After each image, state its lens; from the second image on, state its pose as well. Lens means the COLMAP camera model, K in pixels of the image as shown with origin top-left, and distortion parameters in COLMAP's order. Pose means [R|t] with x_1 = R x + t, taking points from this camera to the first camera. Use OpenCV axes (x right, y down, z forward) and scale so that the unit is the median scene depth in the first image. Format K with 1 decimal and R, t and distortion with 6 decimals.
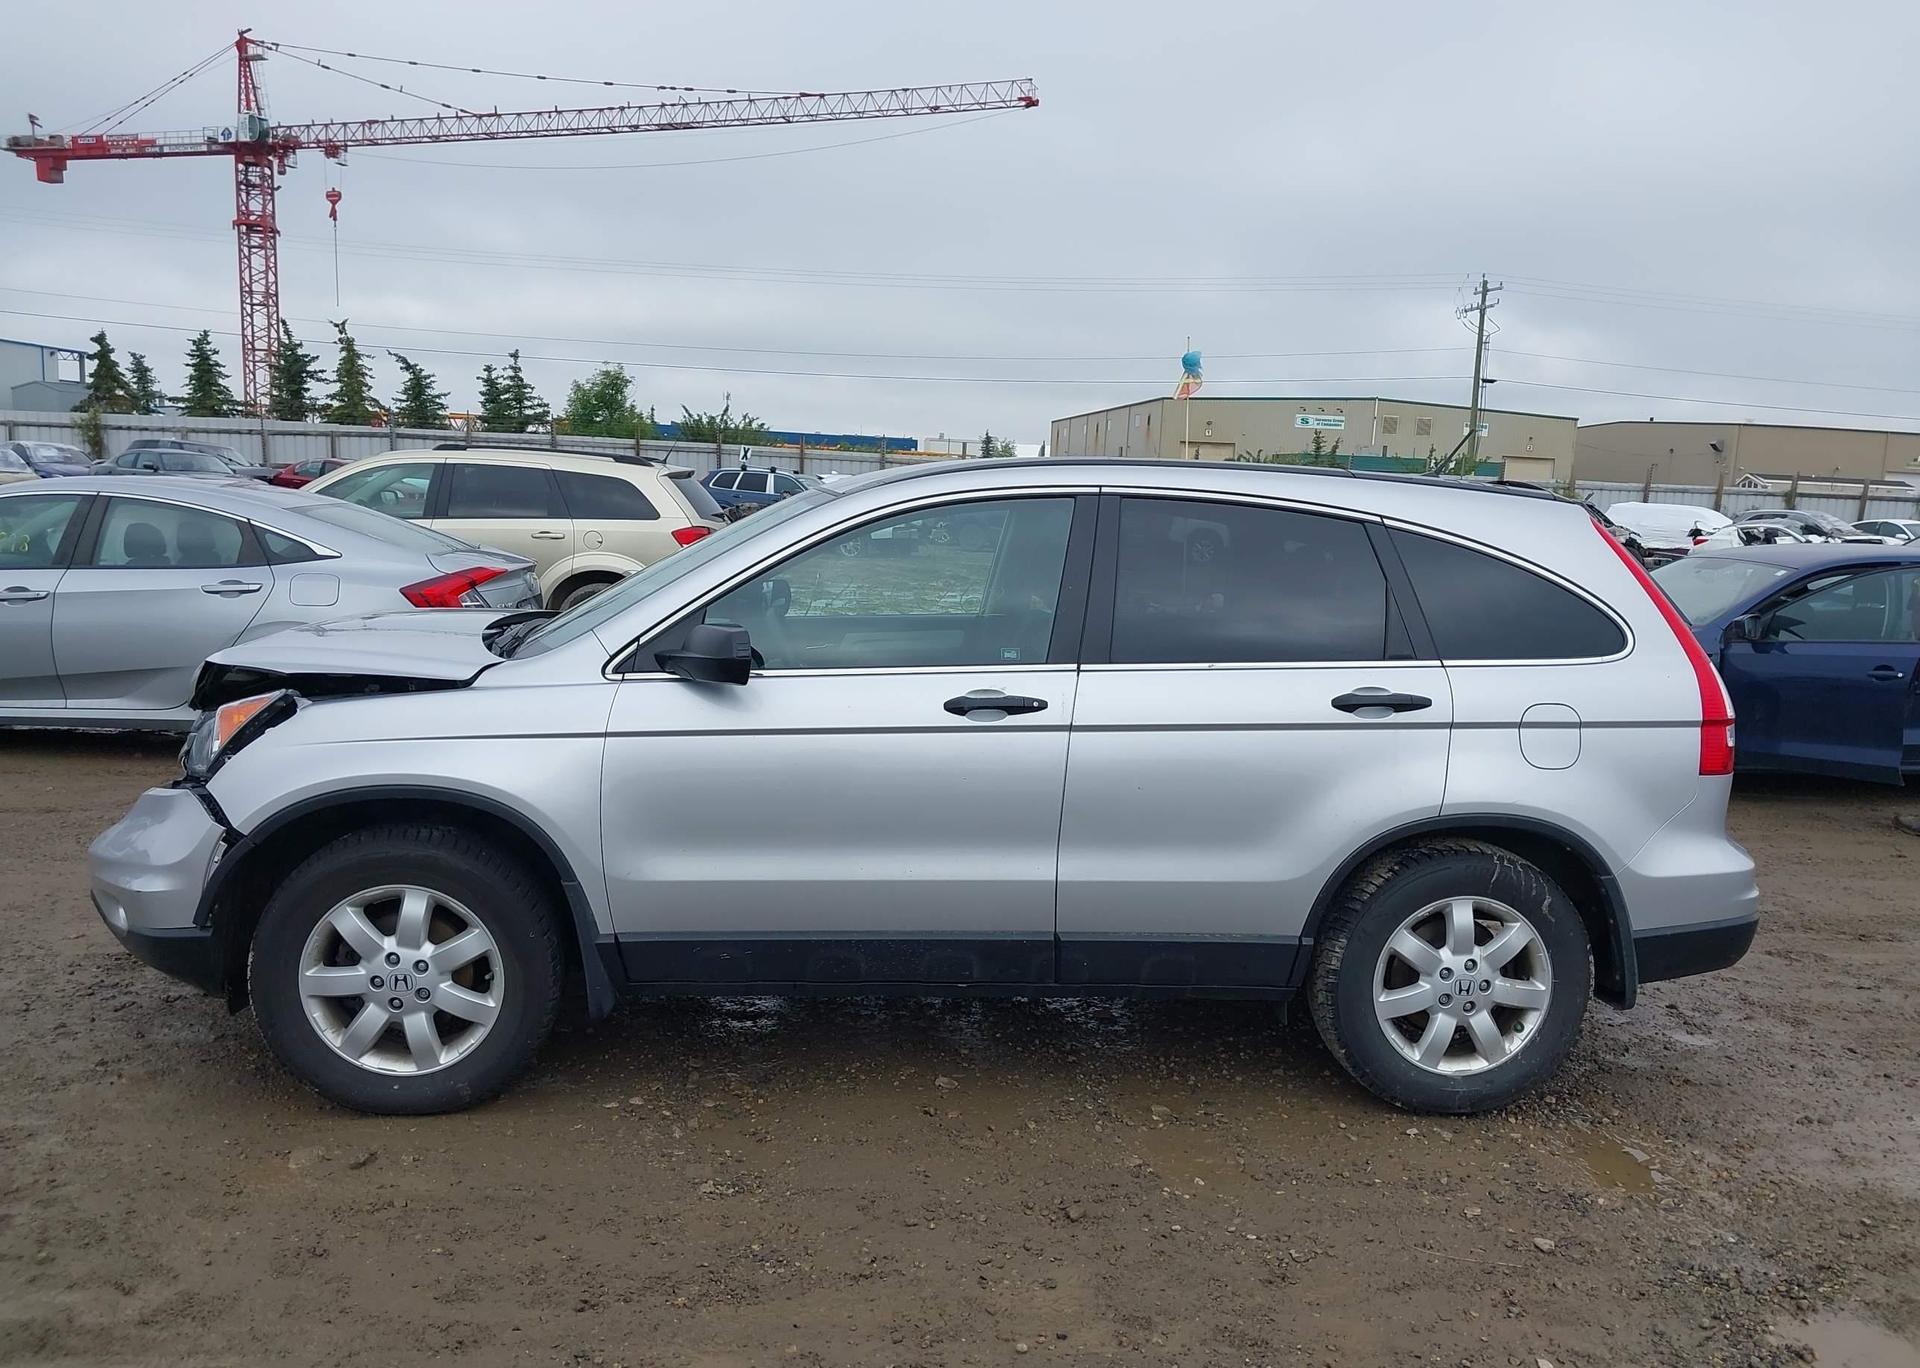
lens RADIAL K [[1504.6, 0, 971.8], [0, 1504.6, 684.1], [0, 0, 1]] dist [0.039502, -0.047073]
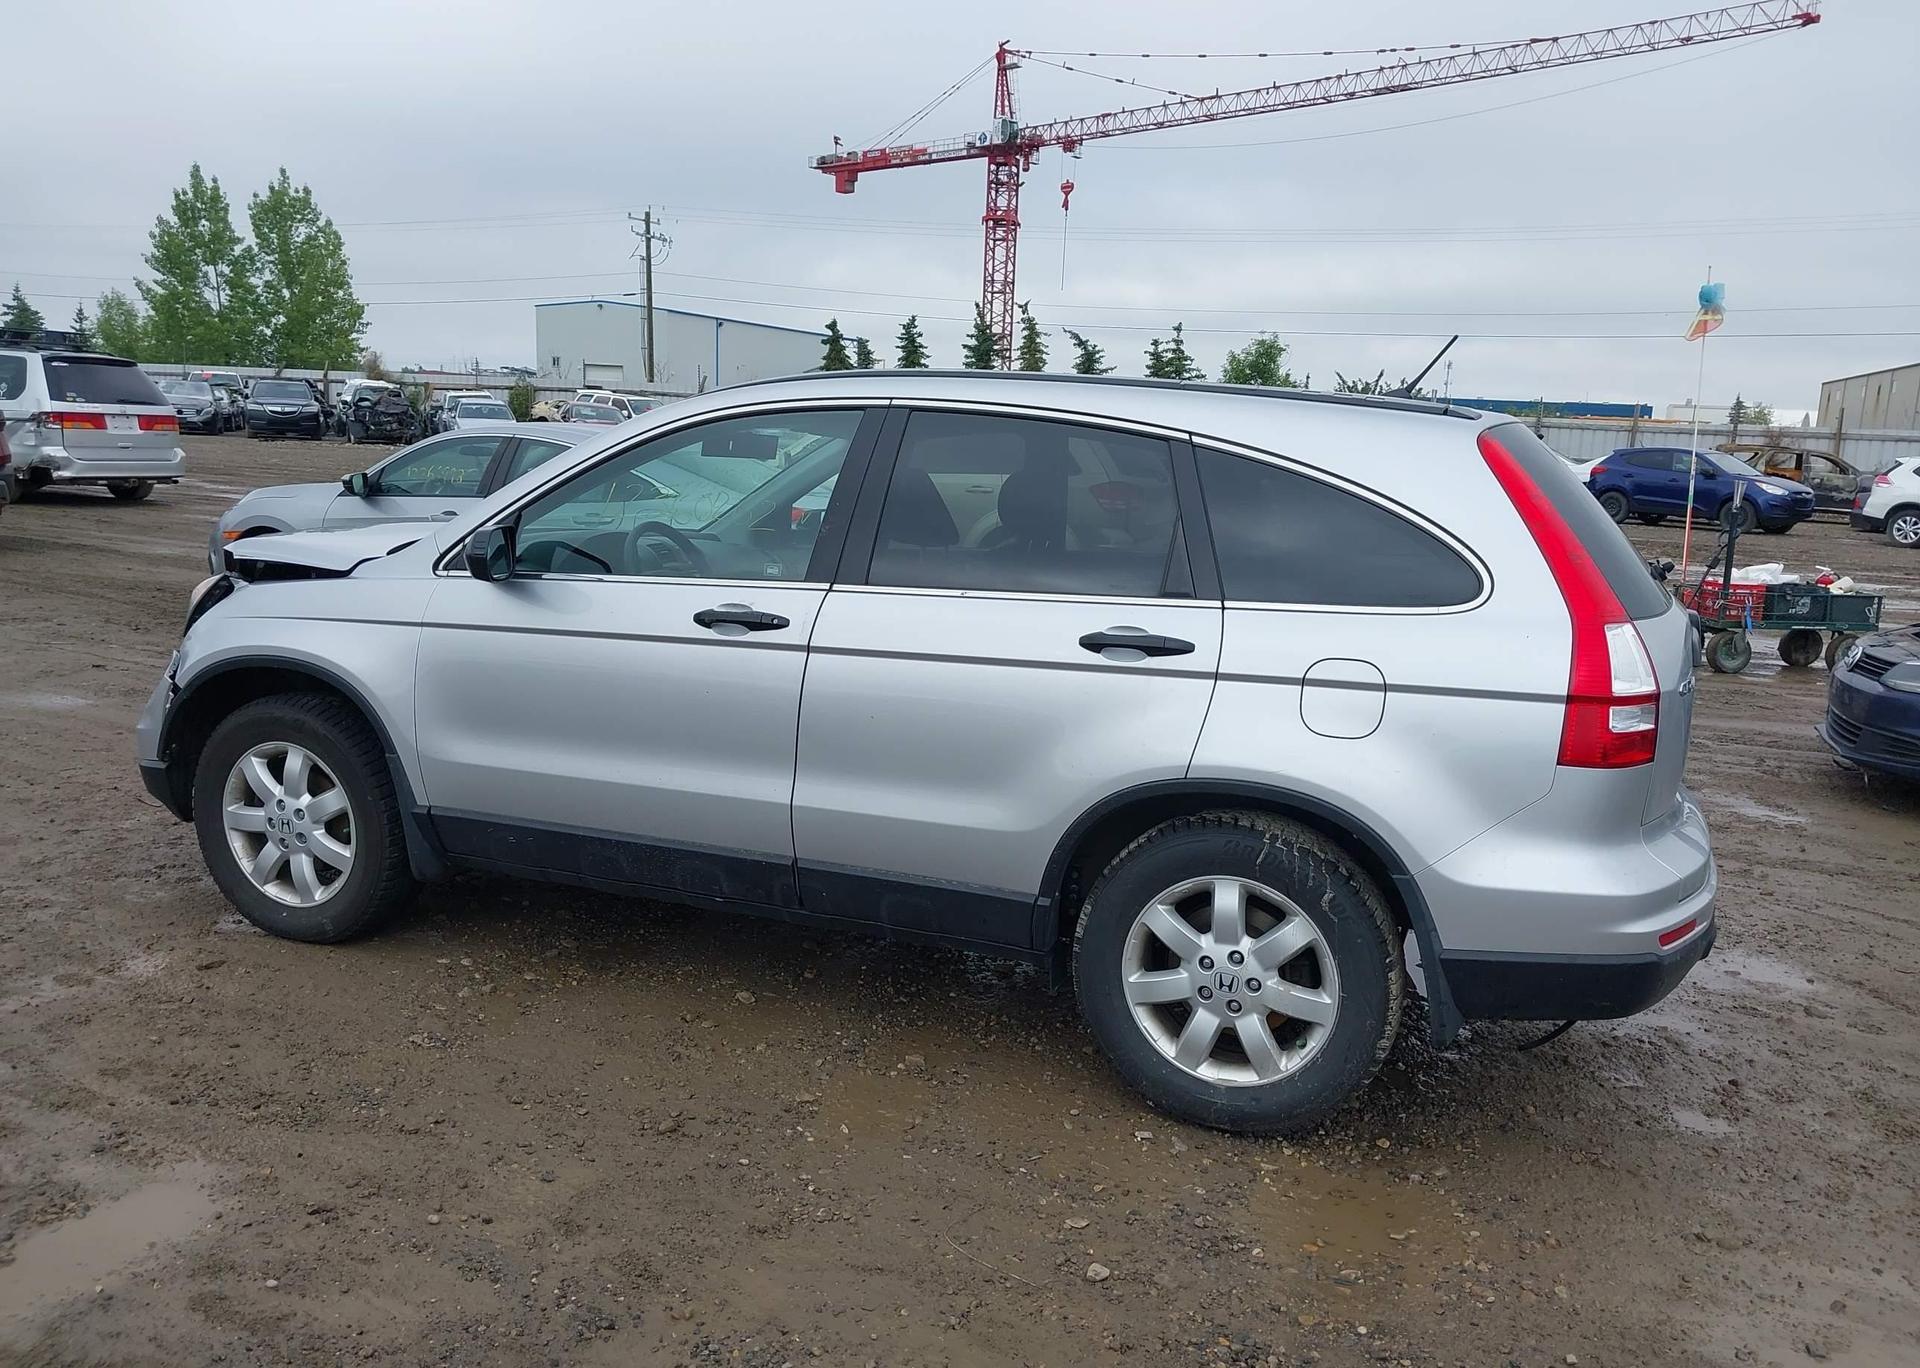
lens RADIAL K [[1504.6, 0, 970.4], [0, 1504.6, 673.3], [0, 0, 1]] dist [0.039502, -0.047073]
pose [[0.895259, 0.070423, -0.439945, 0.552644], [-0.065937, 0.997498, 0.025494, 0.013153], [0.440640, 0.006185, 0.897663, 0.164943]]
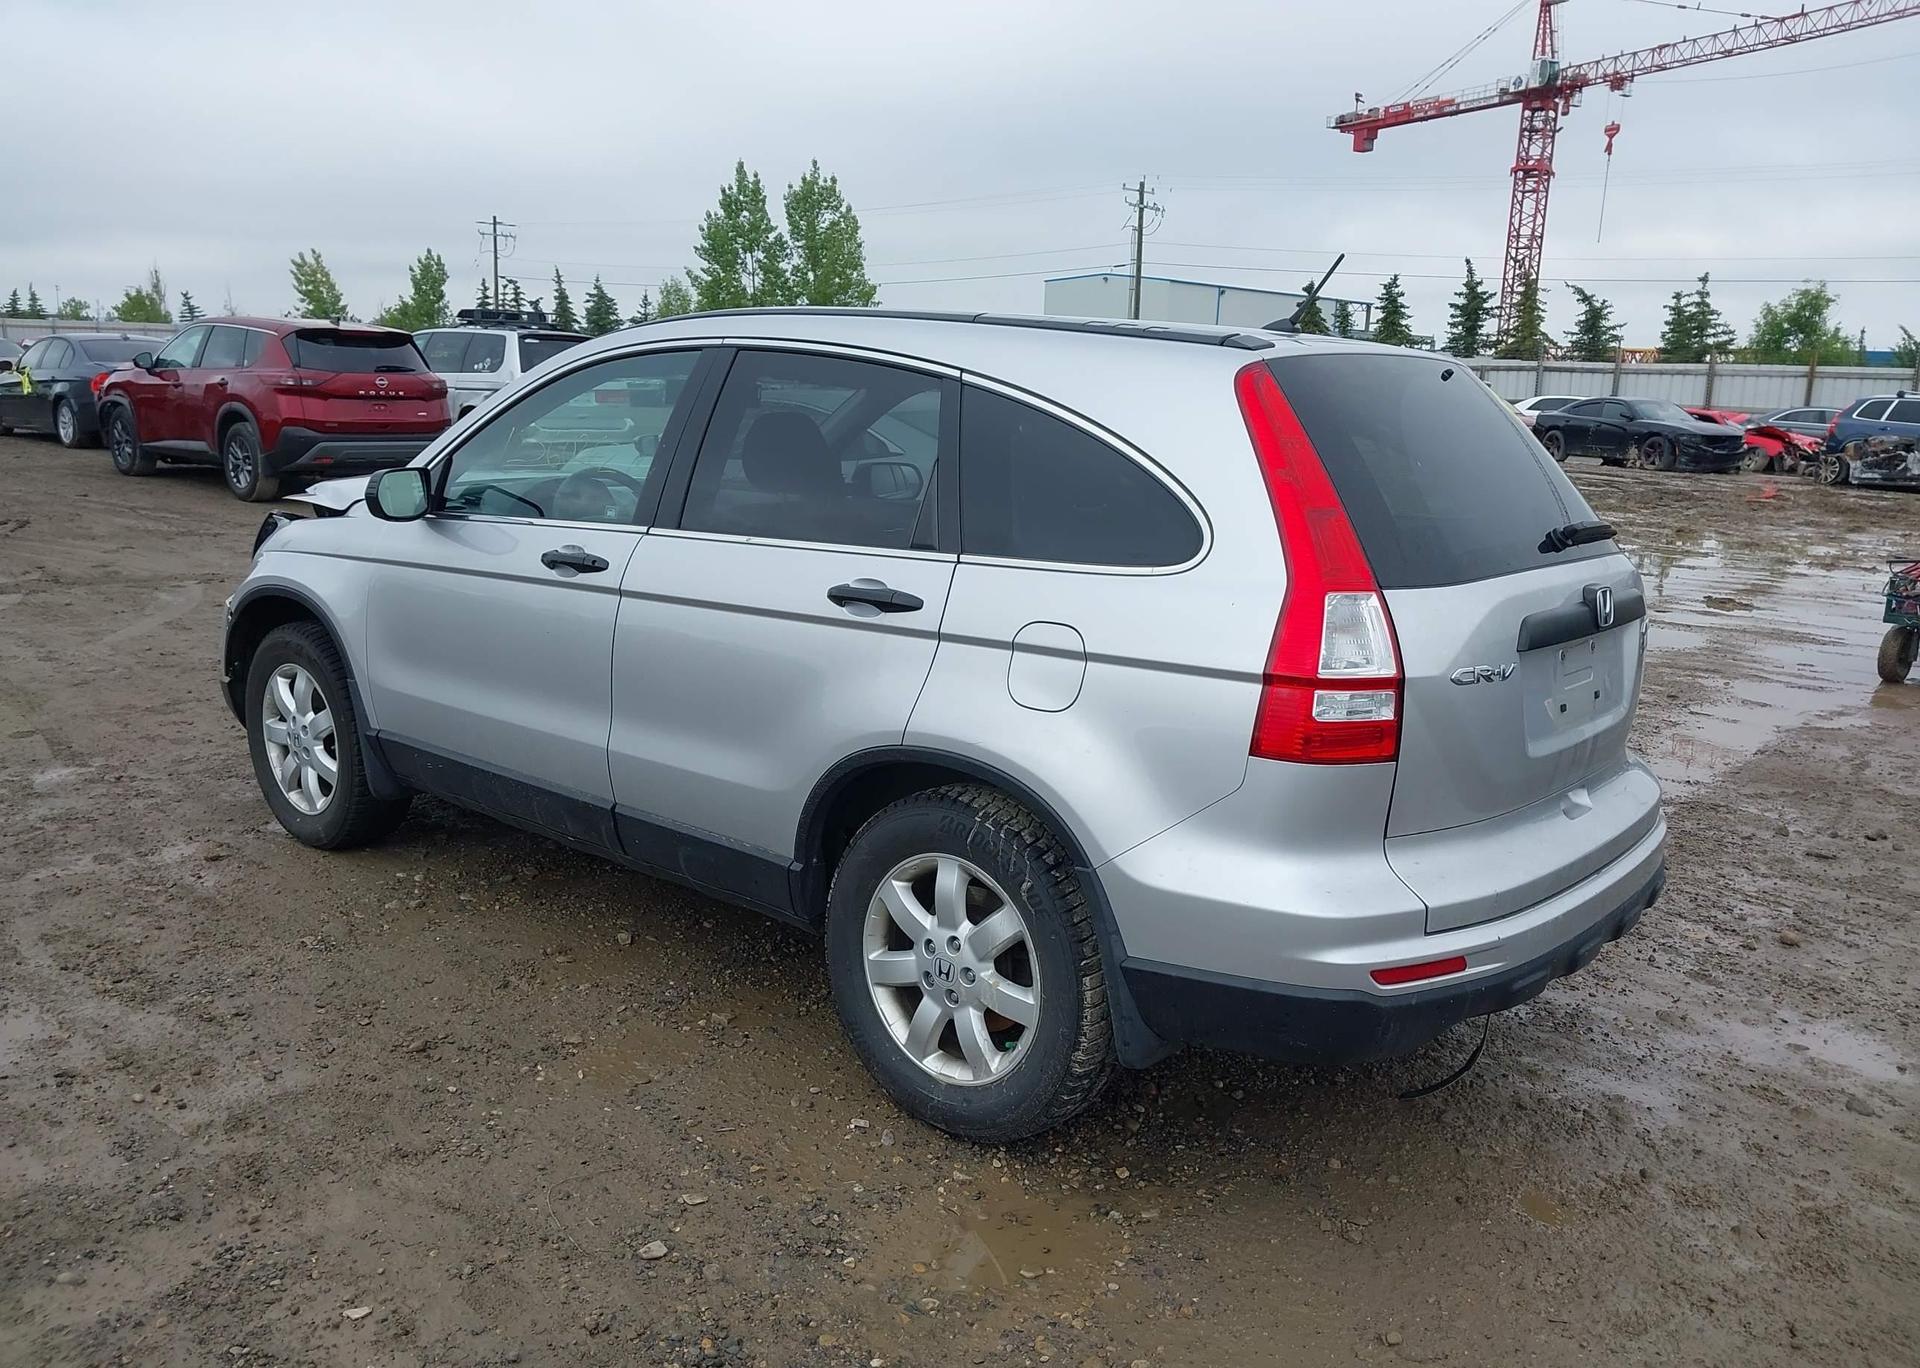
lens RADIAL K [[1504.6, 0, 973.1], [0, 1504.6, 674.3], [0, 0, 1]] dist [0.039502, -0.047073]
pose [[0.701782, 0.122248, -0.701824, 0.855518], [-0.100035, 0.992316, 0.072819, -0.010681], [0.705333, 0.019104, 0.708619, 0.446676]]
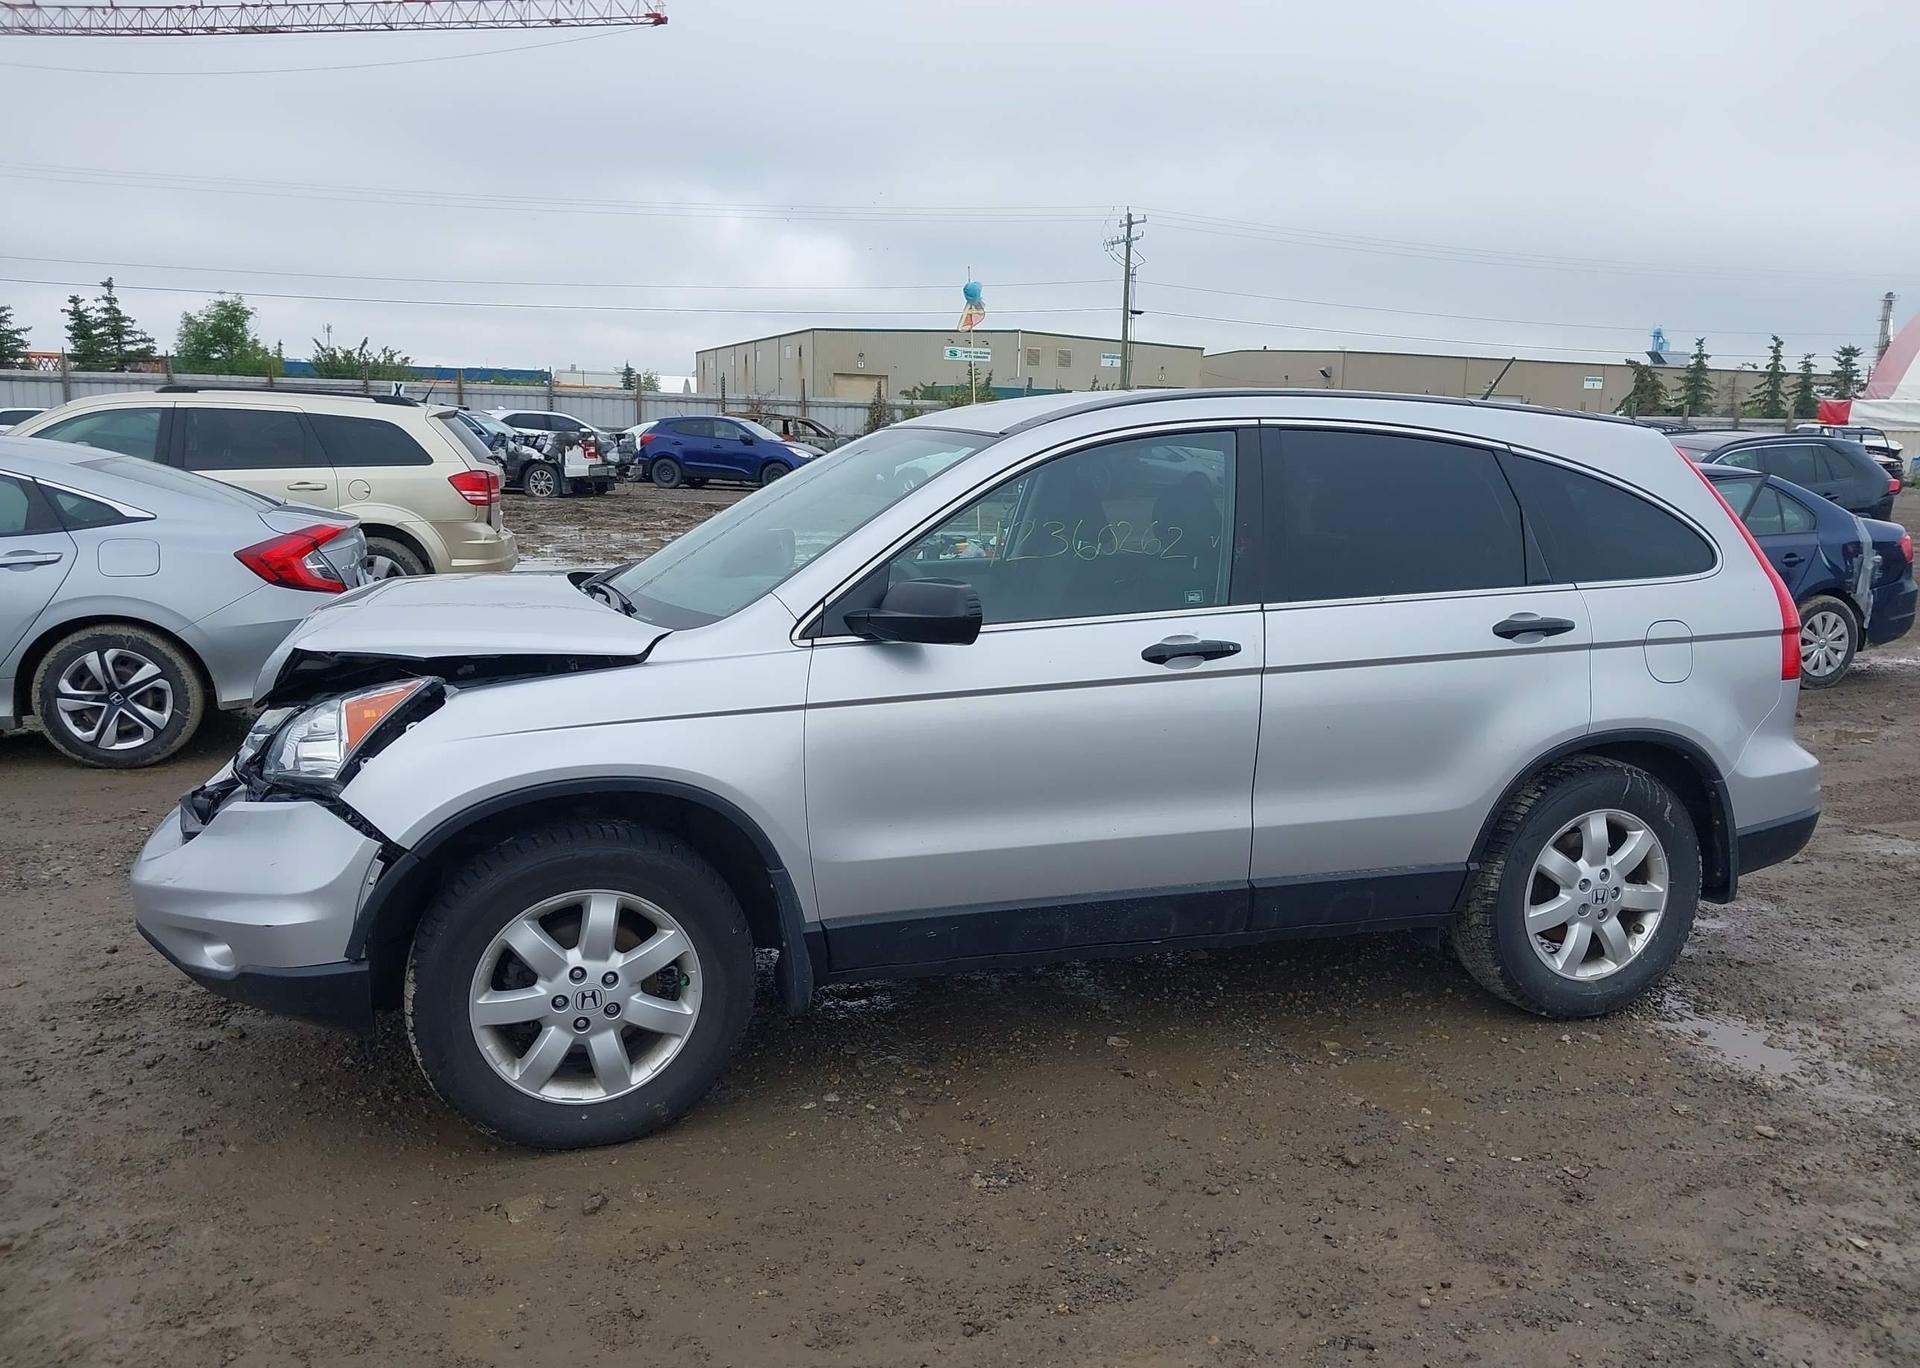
lens RADIAL K [[1504.6, 0, 973.7], [0, 1504.6, 687.8], [0, 0, 1]] dist [0.039502, -0.047073]
pose [[0.972146, -0.059283, 0.226755, -0.318188], [0.048957, 0.997503, 0.050899, -0.017001], [-0.229206, -0.038381, 0.972621, 0.088370]]
